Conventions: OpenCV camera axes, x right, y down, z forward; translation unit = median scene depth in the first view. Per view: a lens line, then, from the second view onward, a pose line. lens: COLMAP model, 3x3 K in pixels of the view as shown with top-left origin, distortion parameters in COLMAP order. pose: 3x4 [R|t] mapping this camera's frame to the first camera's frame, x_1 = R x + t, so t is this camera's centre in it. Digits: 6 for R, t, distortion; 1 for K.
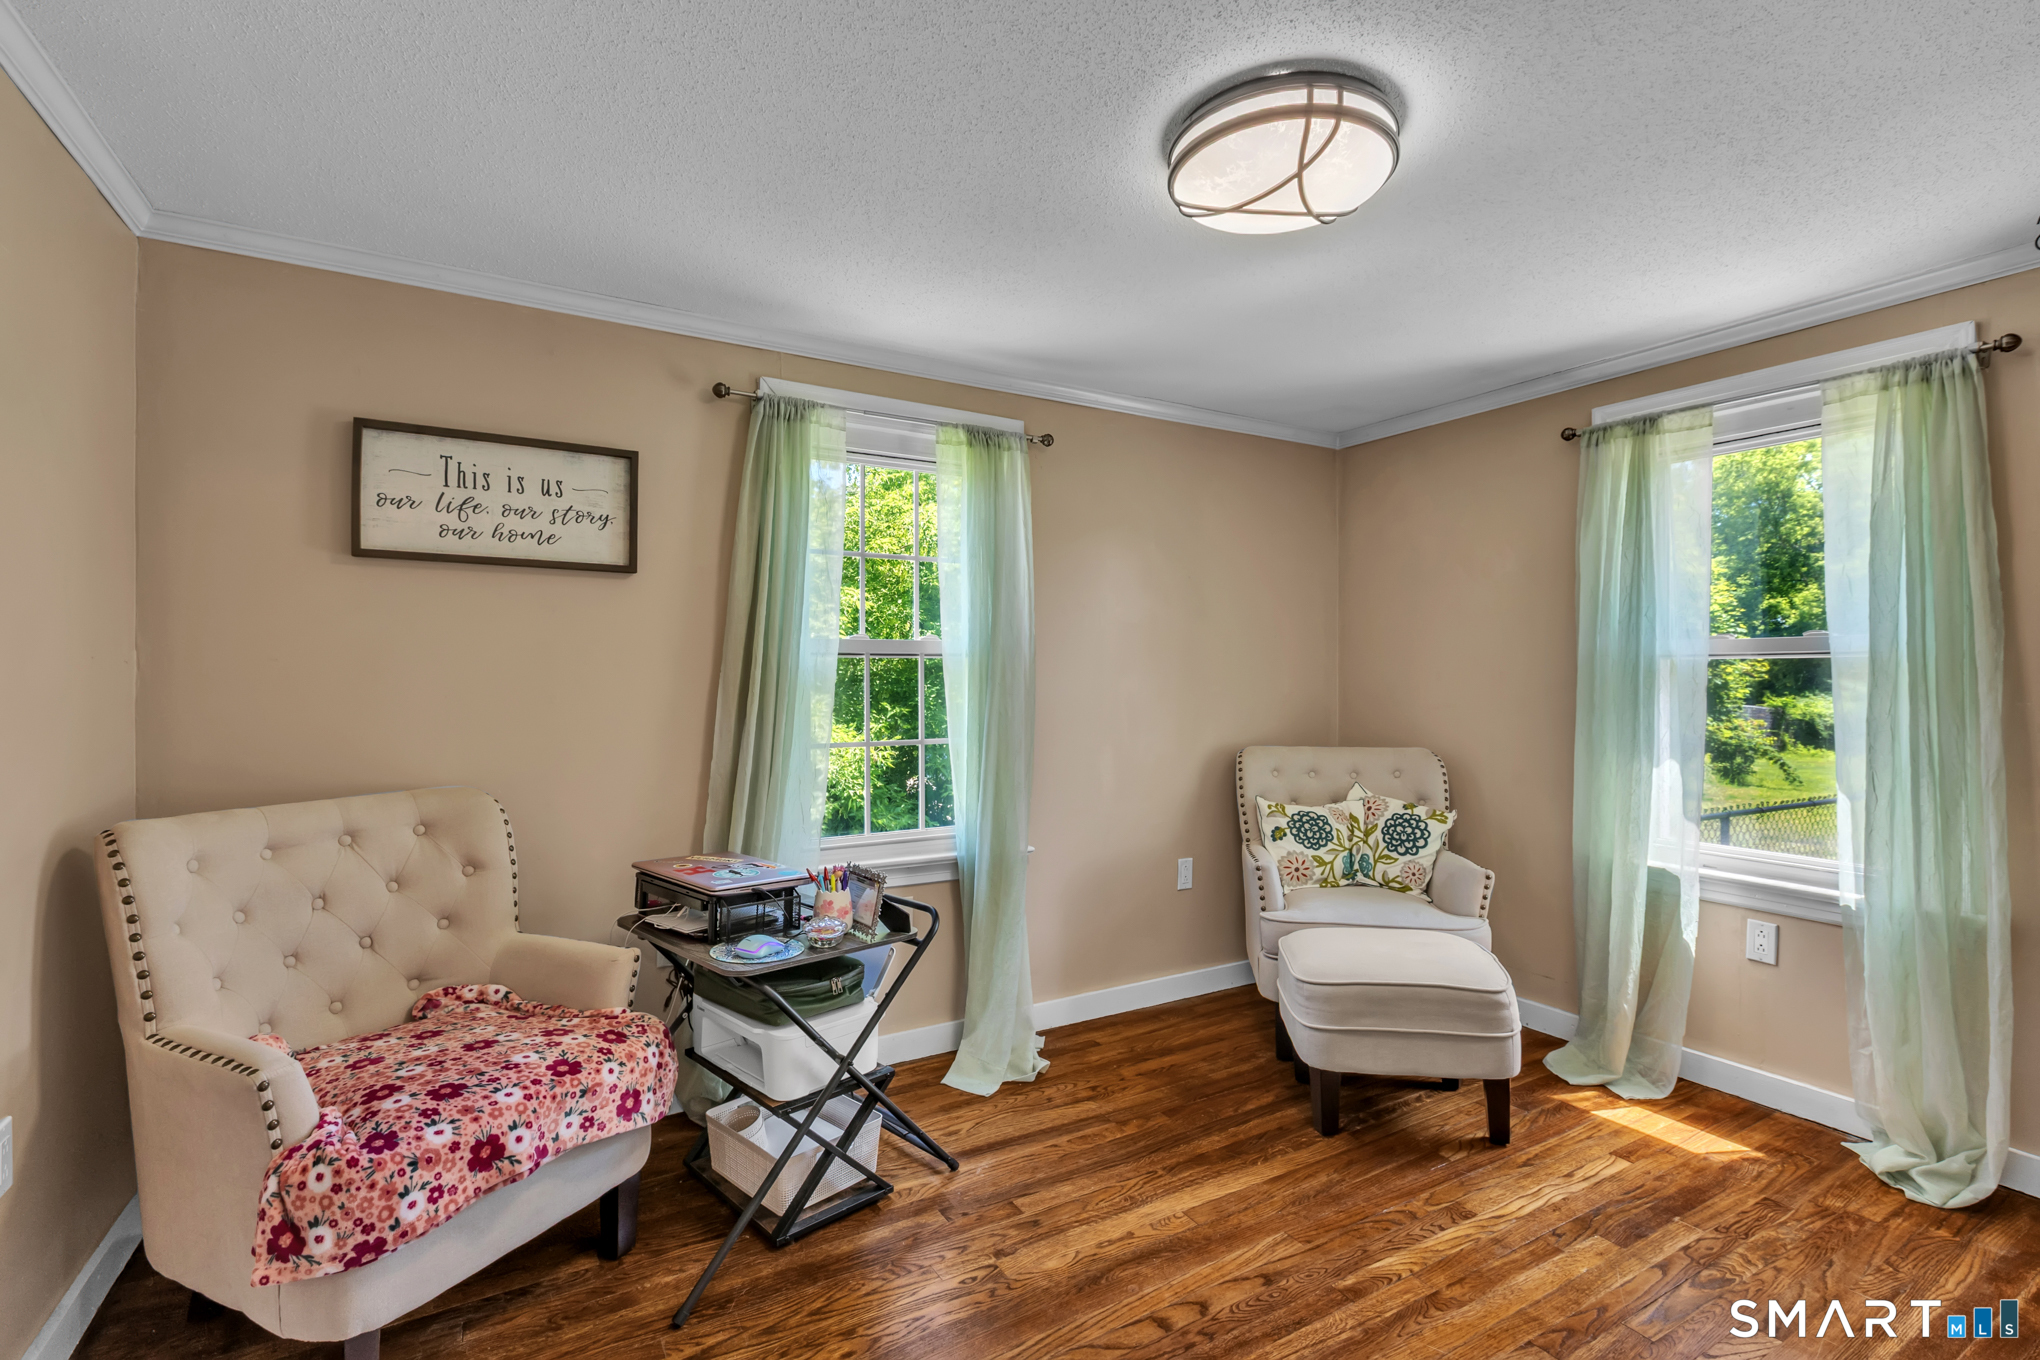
lens RADIAL K [[948.2, 0, 1025.3], [0, 948.2, 675.3], [0, 0, 1]] dist [0.001147, -0.000601]
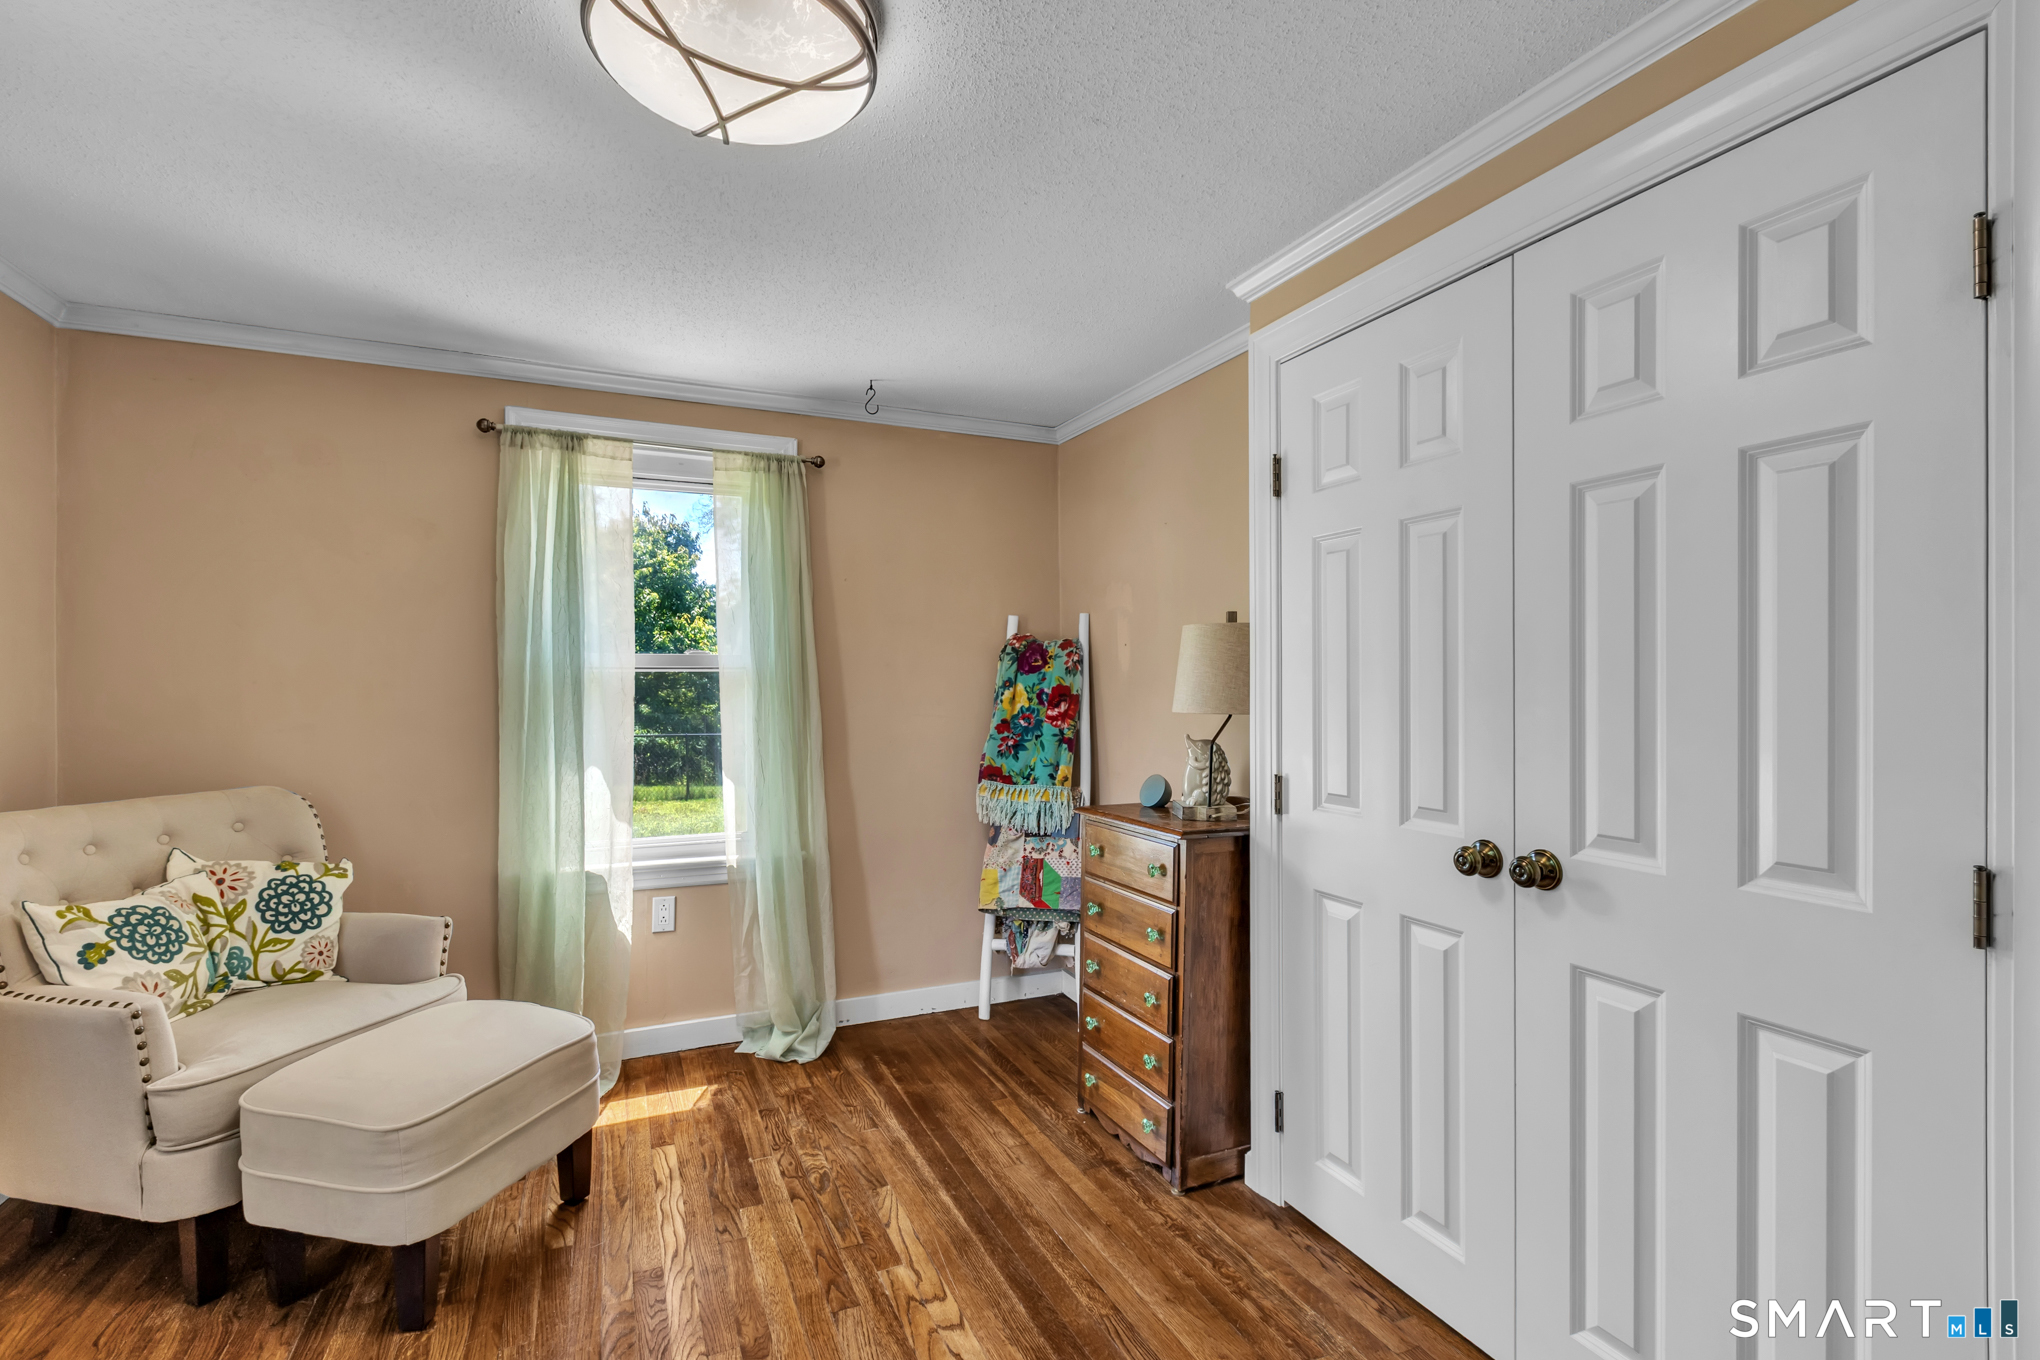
lens RADIAL K [[920.4, 0, 1024.0], [0, 920.4, 692.2], [0, 0, 1]] dist [-0.000788, -0.000529]
pose [[0.100917, -0.008221, 0.994861, -0.289004], [0.003856, 0.999962, 0.007872, 0.000100], [-0.994887, 0.003042, 0.100945, 0.422909]]
